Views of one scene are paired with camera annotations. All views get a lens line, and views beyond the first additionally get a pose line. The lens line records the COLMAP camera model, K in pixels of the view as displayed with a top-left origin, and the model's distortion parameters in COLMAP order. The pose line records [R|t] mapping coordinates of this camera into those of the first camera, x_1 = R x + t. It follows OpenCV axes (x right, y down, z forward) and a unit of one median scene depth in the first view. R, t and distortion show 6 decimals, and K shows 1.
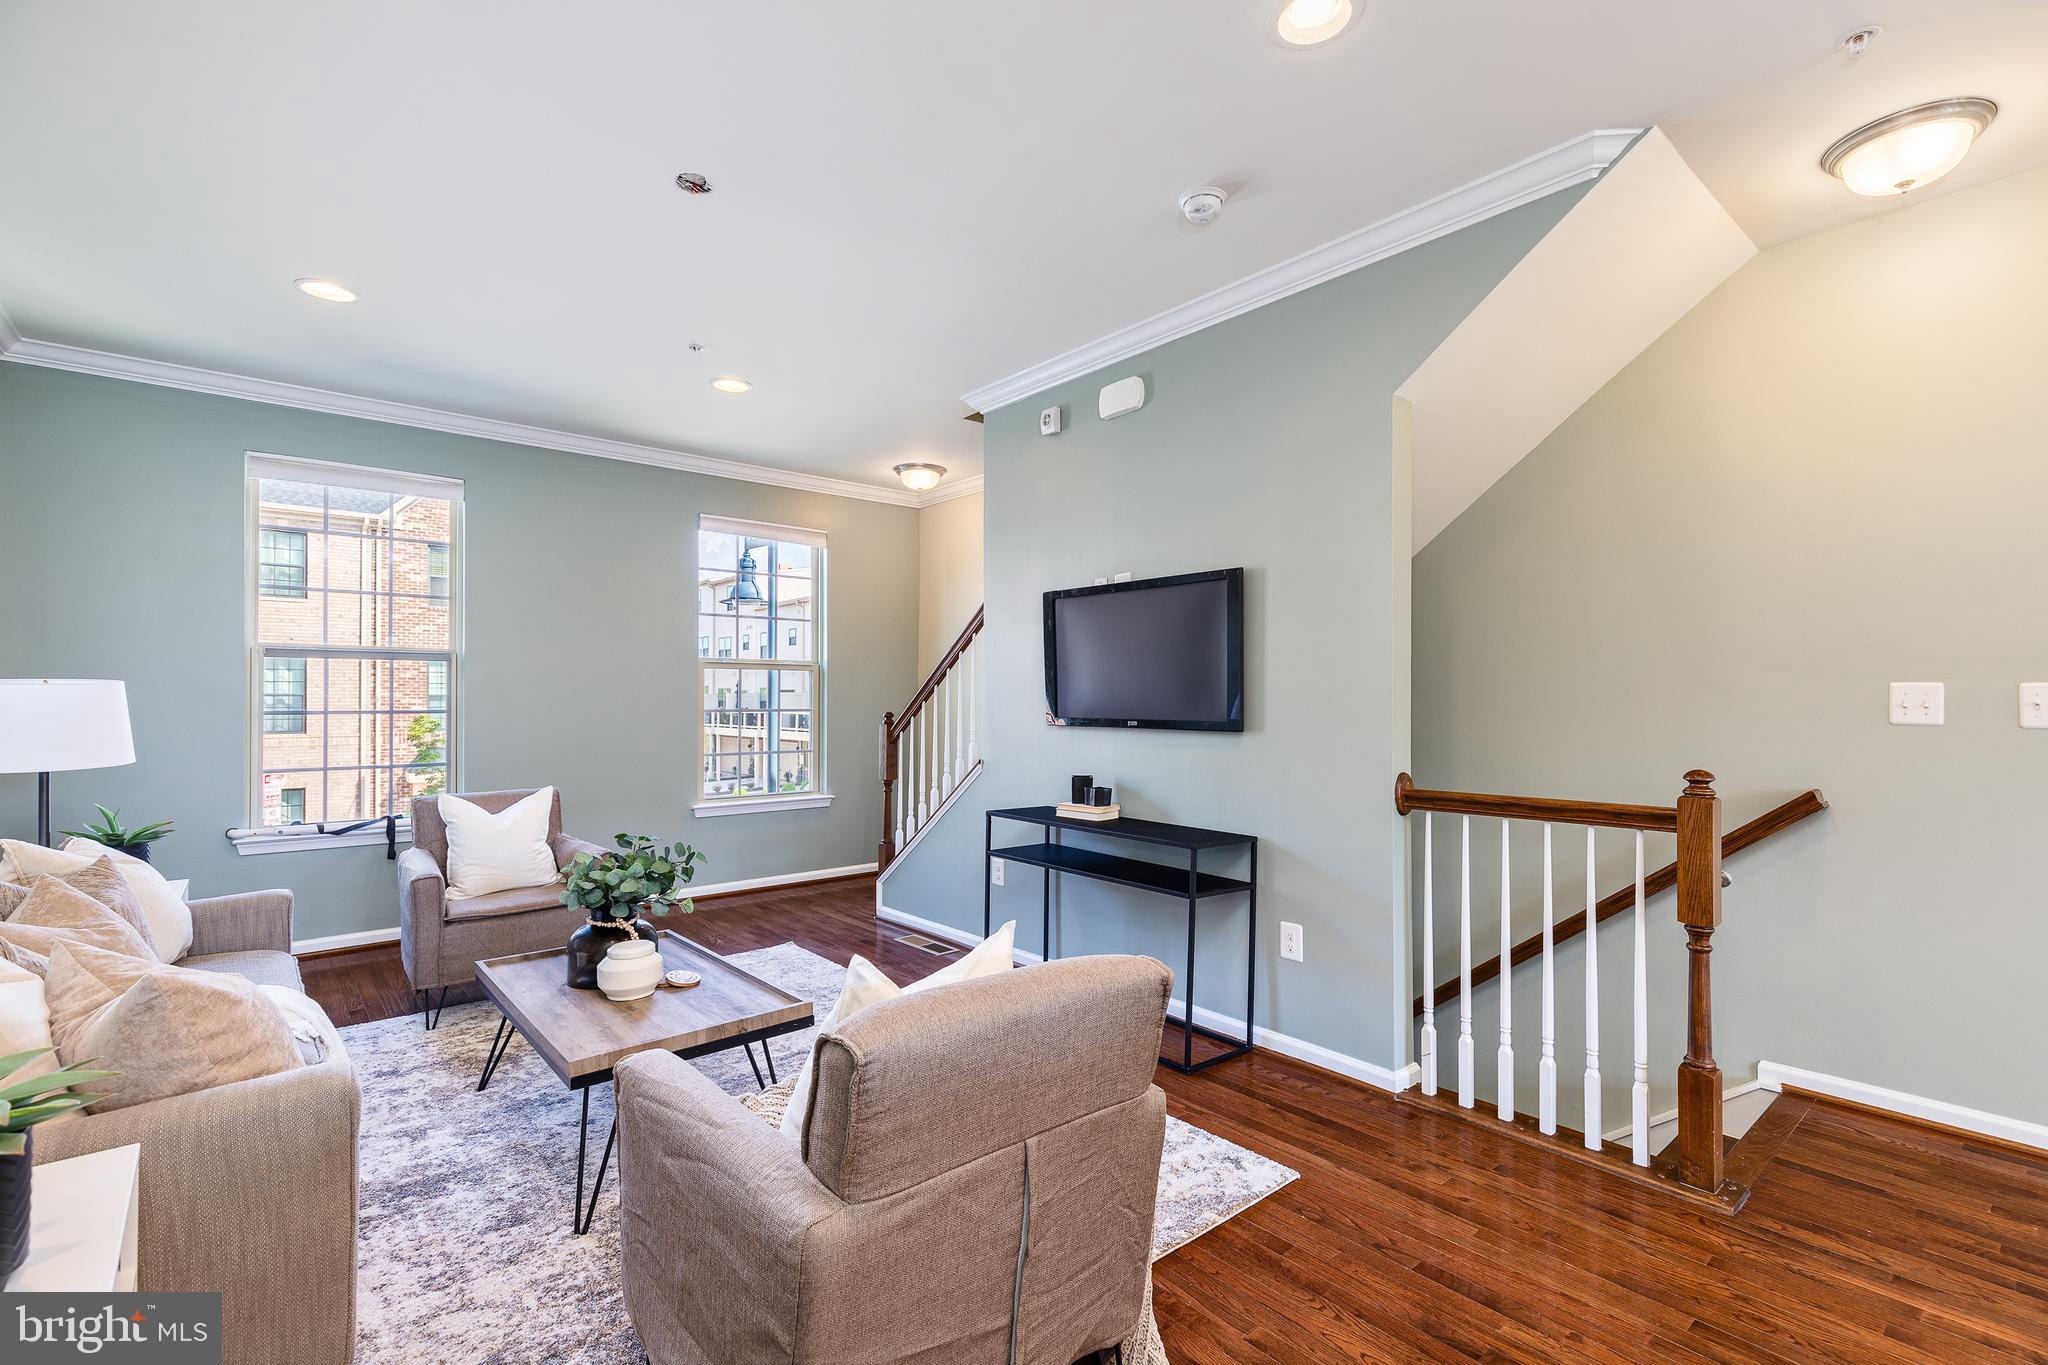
lens RADIAL K [[933.3, 0, 1024.4], [0, 933.3, 693.6], [0, 0, 1]] dist [0.011377, -0.000716]
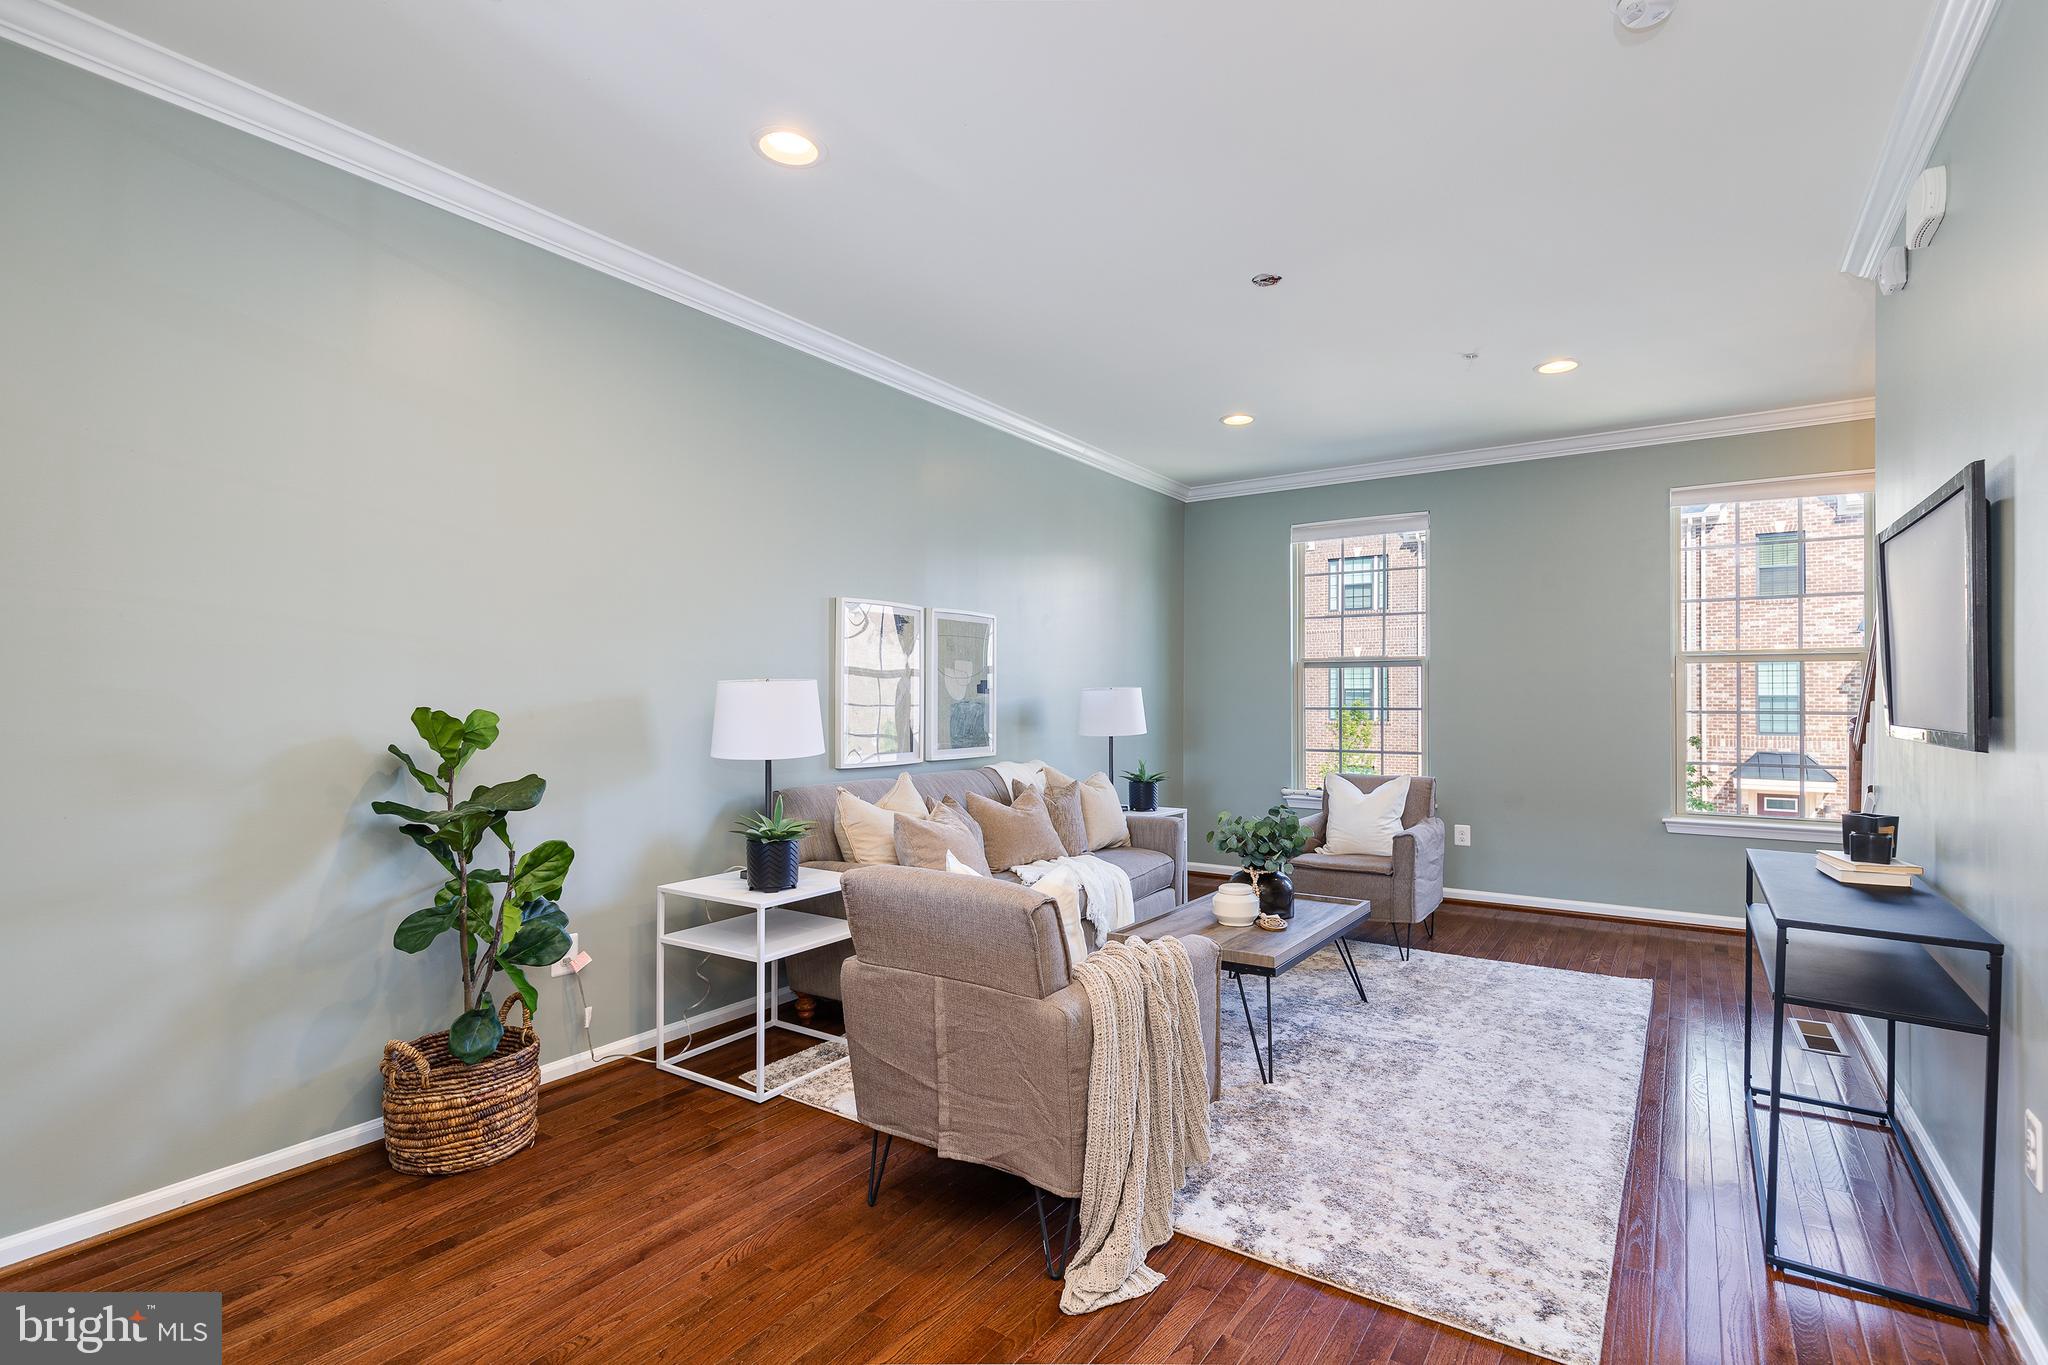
lens RADIAL K [[998.7, 0, 1059.3], [0, 998.7, 703.9], [0, 0, 1]] dist [0.027993, -0.000055]
pose [[0.268821, 0.003955, -0.963182, 0.487187], [0.004568, 0.999975, 0.005381, 0.003702], [0.963179, -0.005846, 0.268796, 0.218718]]
